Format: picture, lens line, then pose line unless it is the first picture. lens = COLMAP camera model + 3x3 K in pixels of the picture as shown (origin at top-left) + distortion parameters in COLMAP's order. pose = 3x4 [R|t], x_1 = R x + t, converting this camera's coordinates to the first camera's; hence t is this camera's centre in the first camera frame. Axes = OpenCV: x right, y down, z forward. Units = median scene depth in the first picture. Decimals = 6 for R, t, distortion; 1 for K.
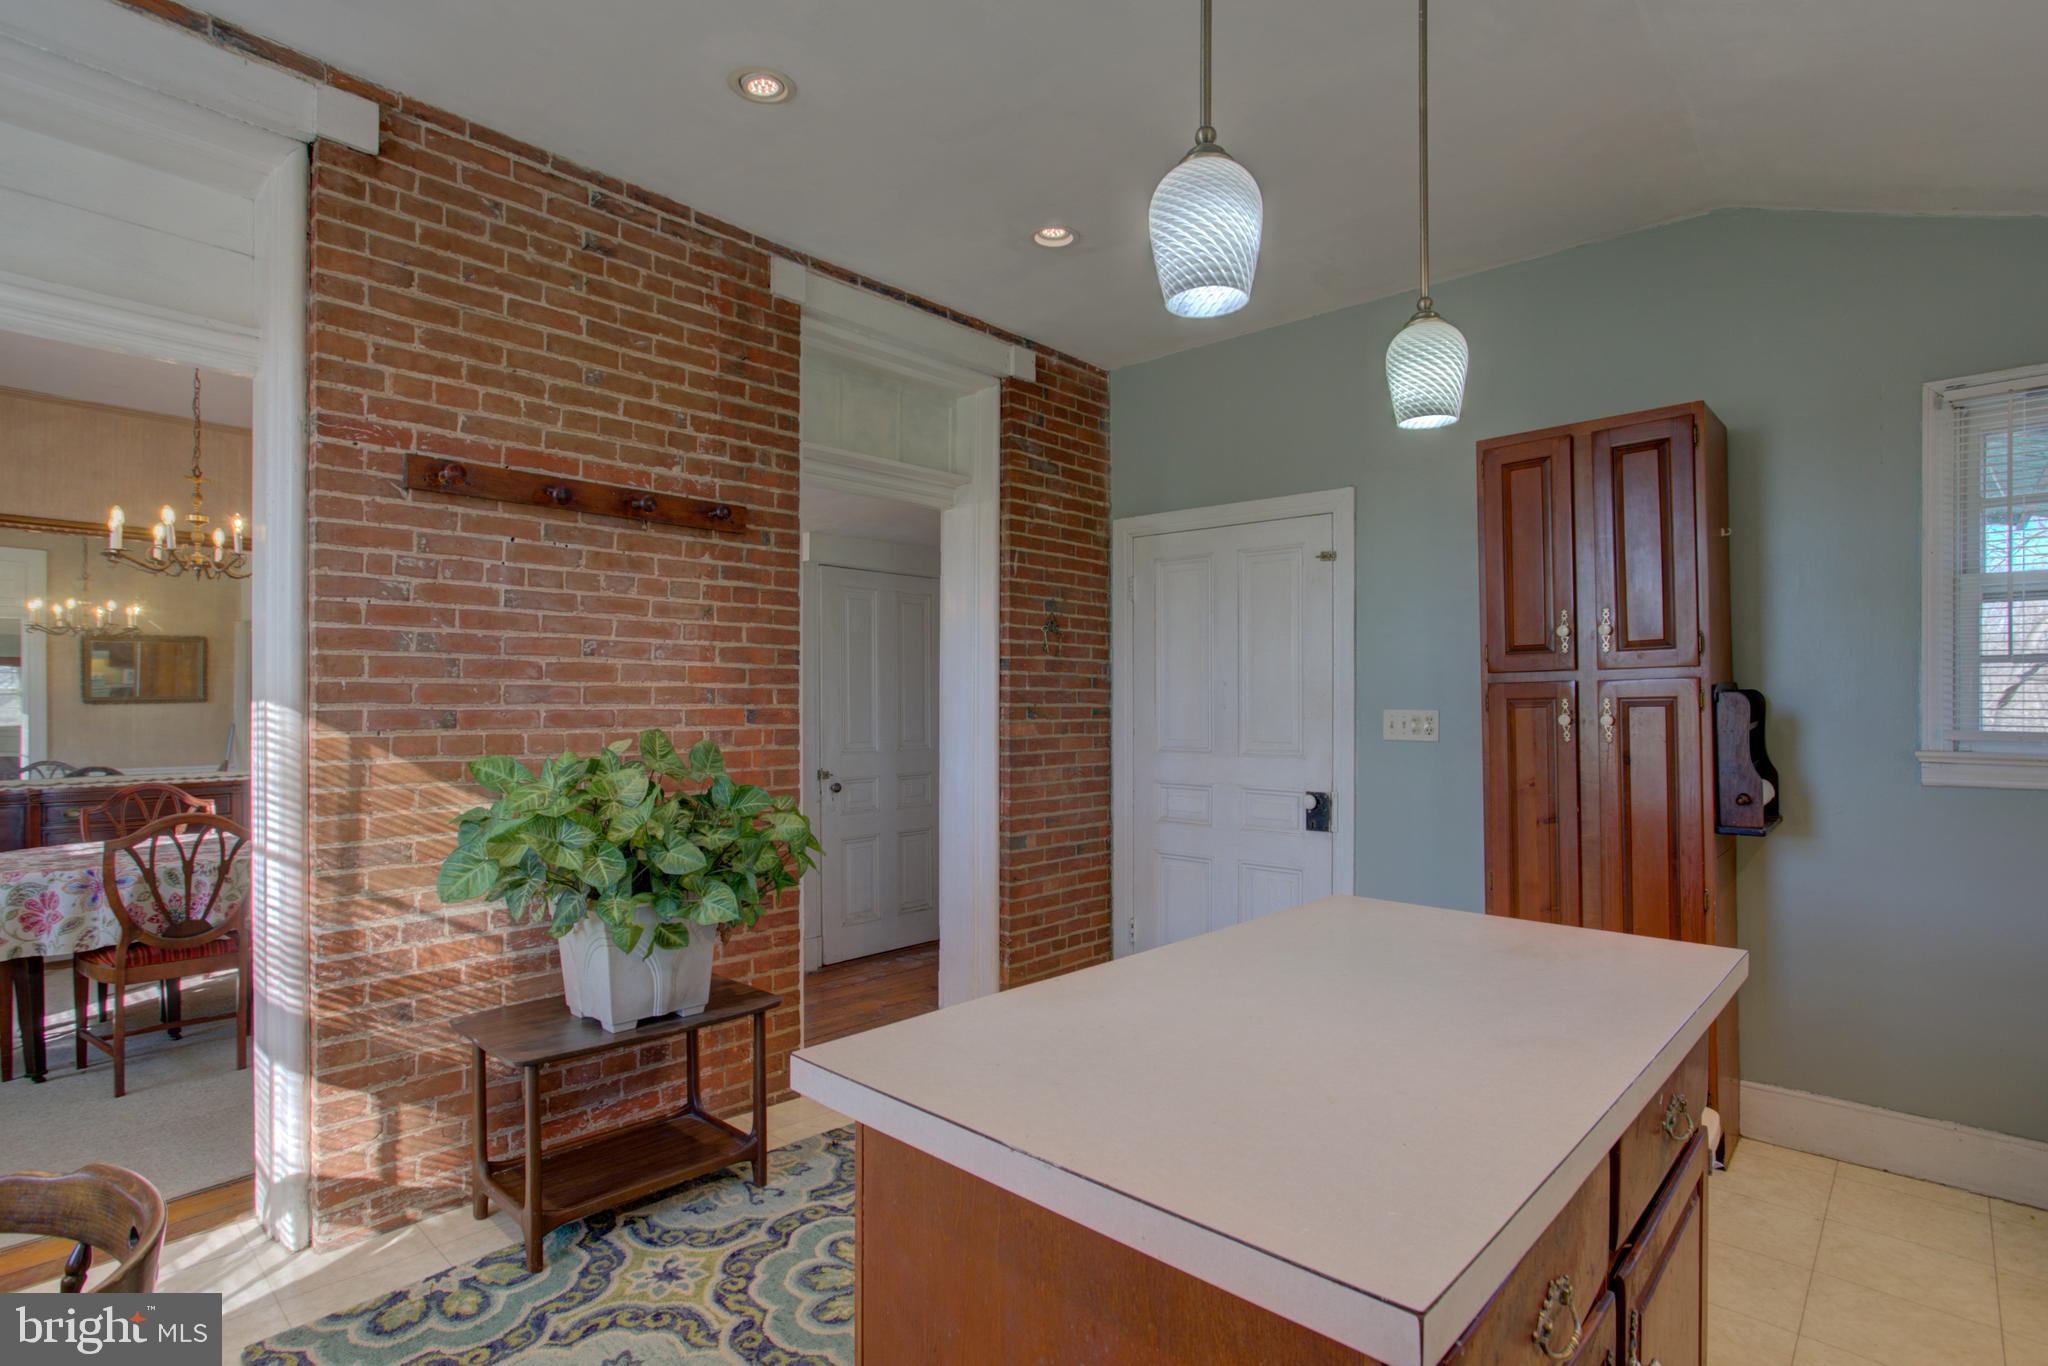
lens RADIAL K [[996.6, 0, 1023.2], [0, 996.6, 689.8], [0, 0, 1]] dist [-0.033973, 0.018452]
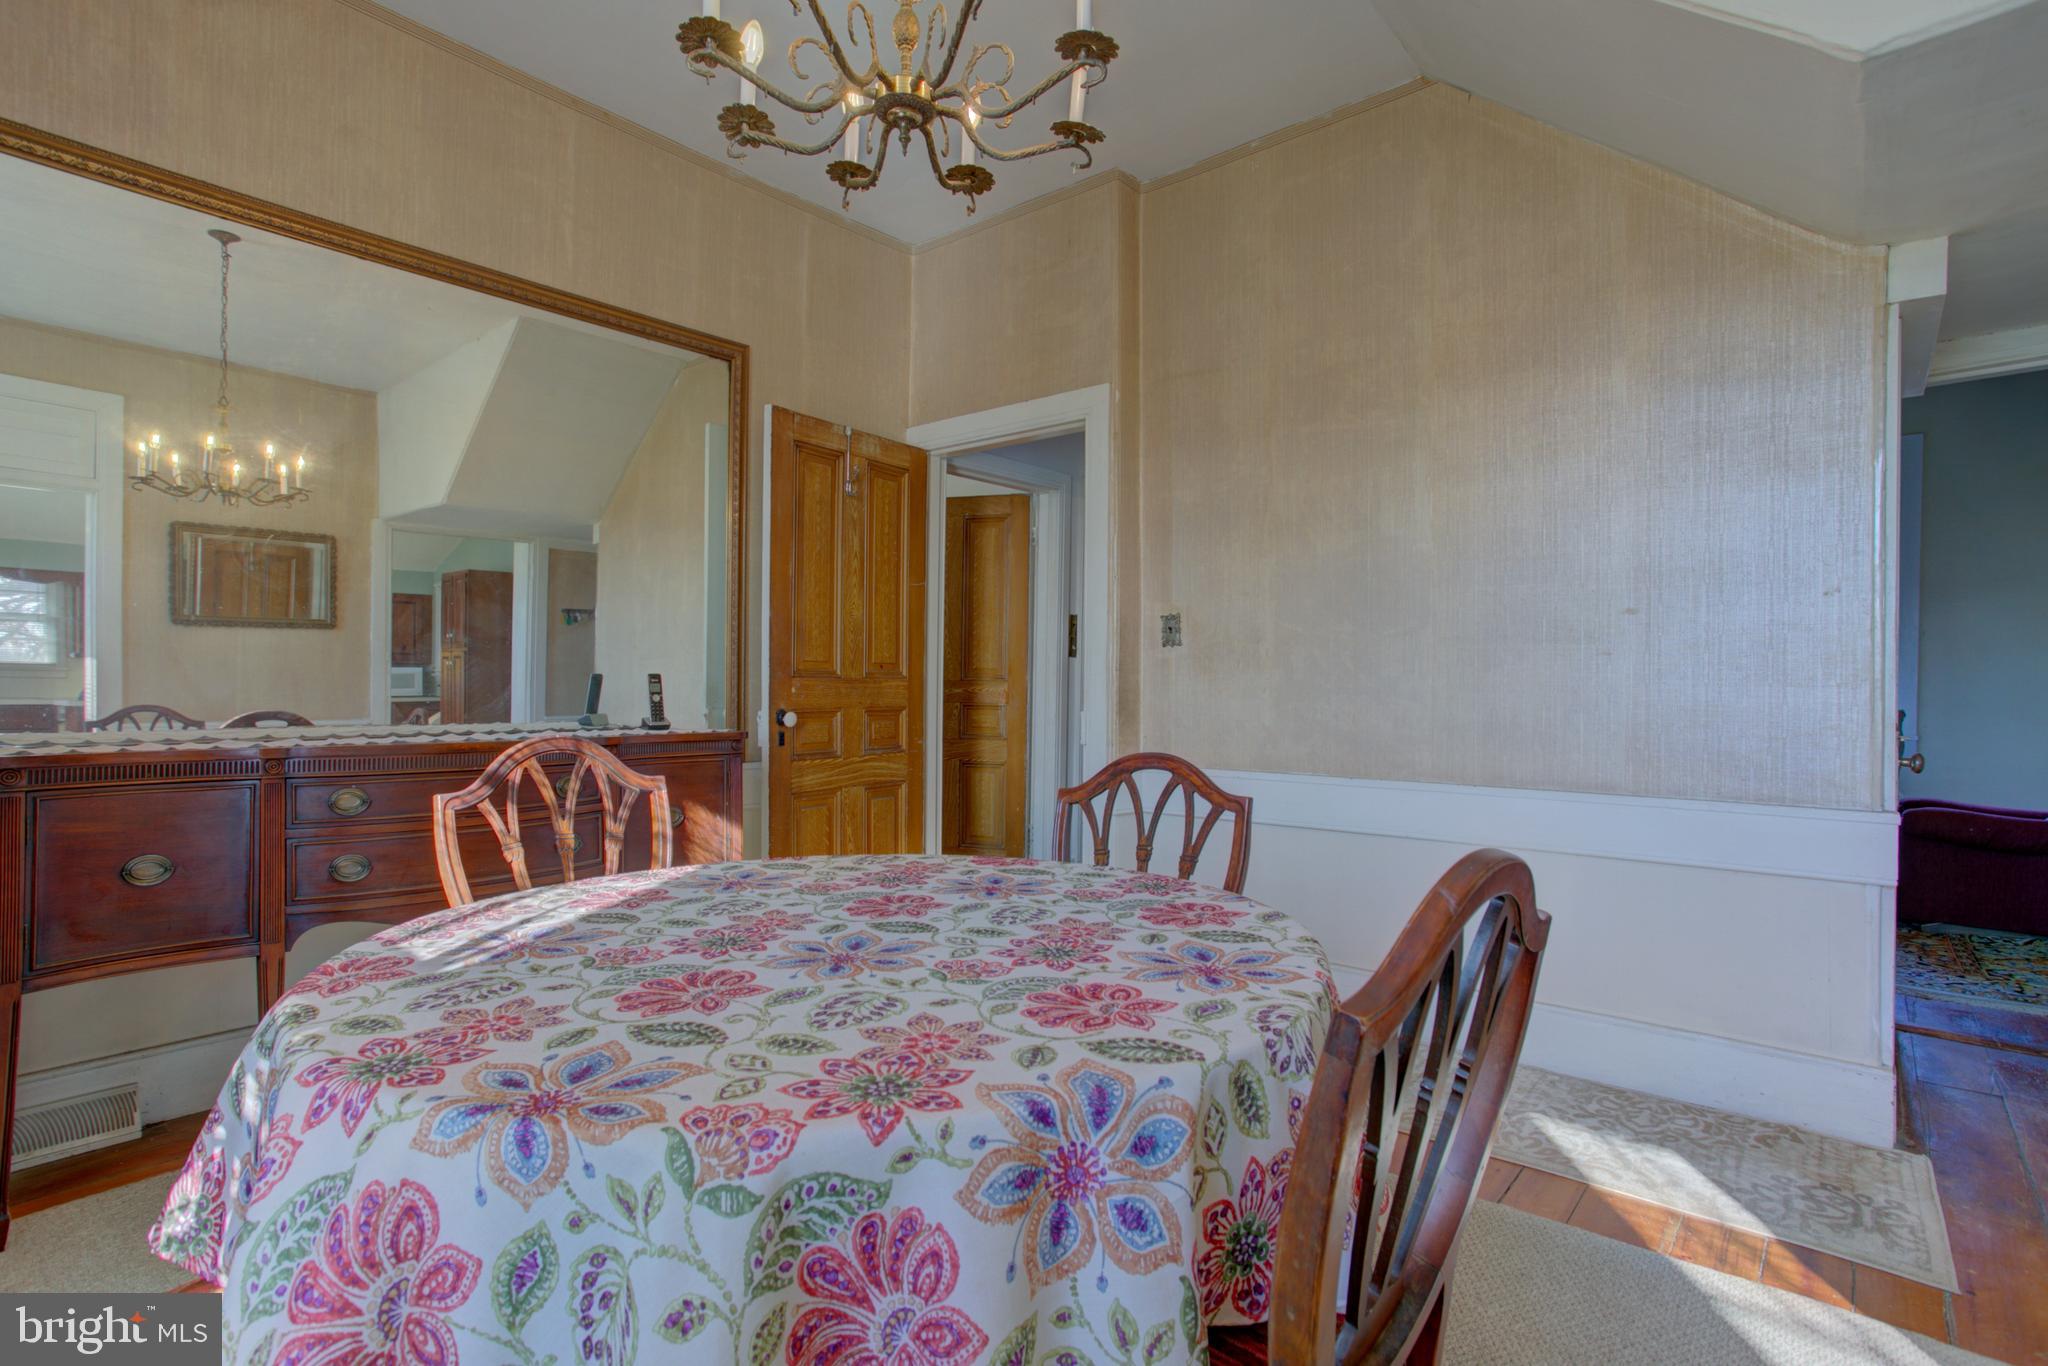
lens RADIAL K [[996.6, 0, 1019.4], [0, 996.6, 686.6], [0, 0, 1]] dist [-0.033973, 0.018452]
pose [[0.999656, 0.016169, 0.020655, -0.676832], [-0.016571, 0.999674, 0.019412, 0.059712], [-0.020334, -0.019748, 0.999598, 0.545967]]
